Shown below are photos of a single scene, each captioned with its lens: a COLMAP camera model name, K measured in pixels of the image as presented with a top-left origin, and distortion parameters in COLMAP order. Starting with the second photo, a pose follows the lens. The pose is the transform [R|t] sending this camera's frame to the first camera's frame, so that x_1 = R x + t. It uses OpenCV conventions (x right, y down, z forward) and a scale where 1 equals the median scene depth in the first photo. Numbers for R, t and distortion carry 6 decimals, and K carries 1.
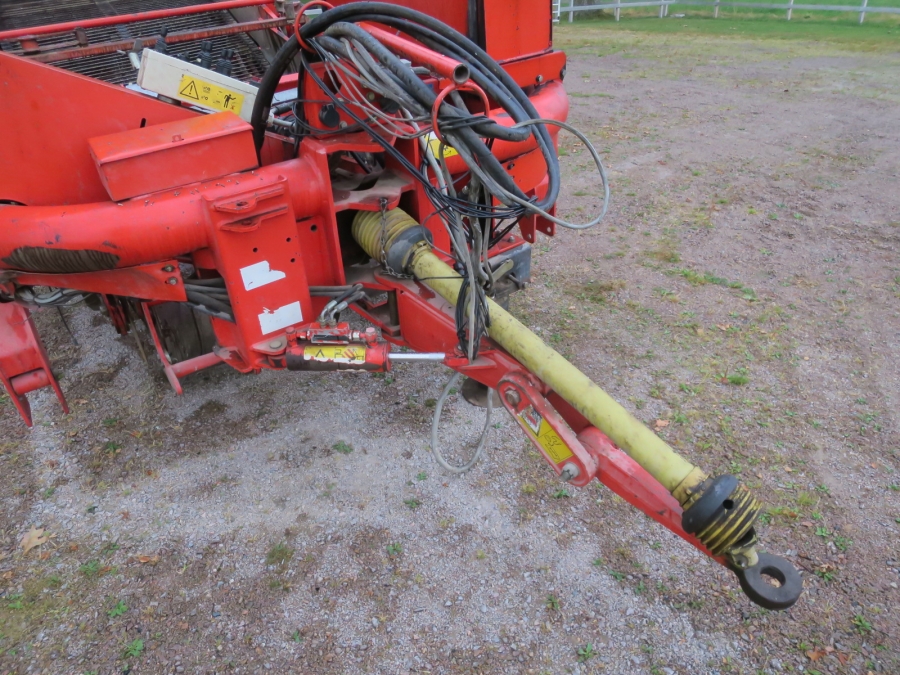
lens RADIAL K [[645.0, 0, 450.0], [0, 645.0, 337.5], [0, 0, 1]] dist [-0.054224, 0.011189]
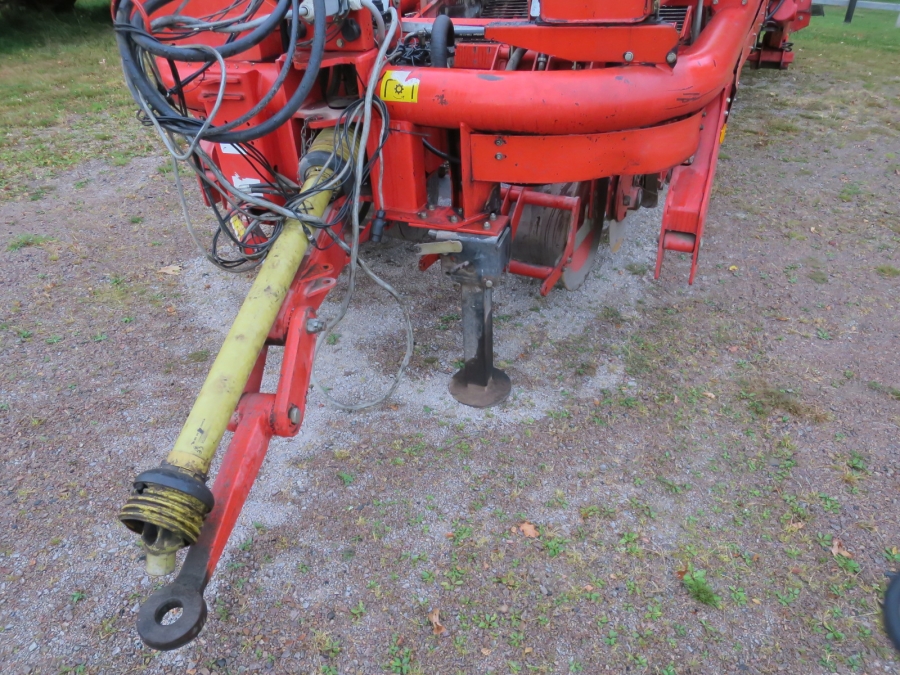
lens RADIAL K [[645.0, 0, 450.0], [0, 645.0, 337.5], [0, 0, 1]] dist [-0.054224, 0.011189]
pose [[0.514375, 0.498493, -0.697798, 0.764979], [-0.459764, 0.847175, 0.266294, -0.238377], [0.723903, 0.183847, 0.664955, 0.428087]]
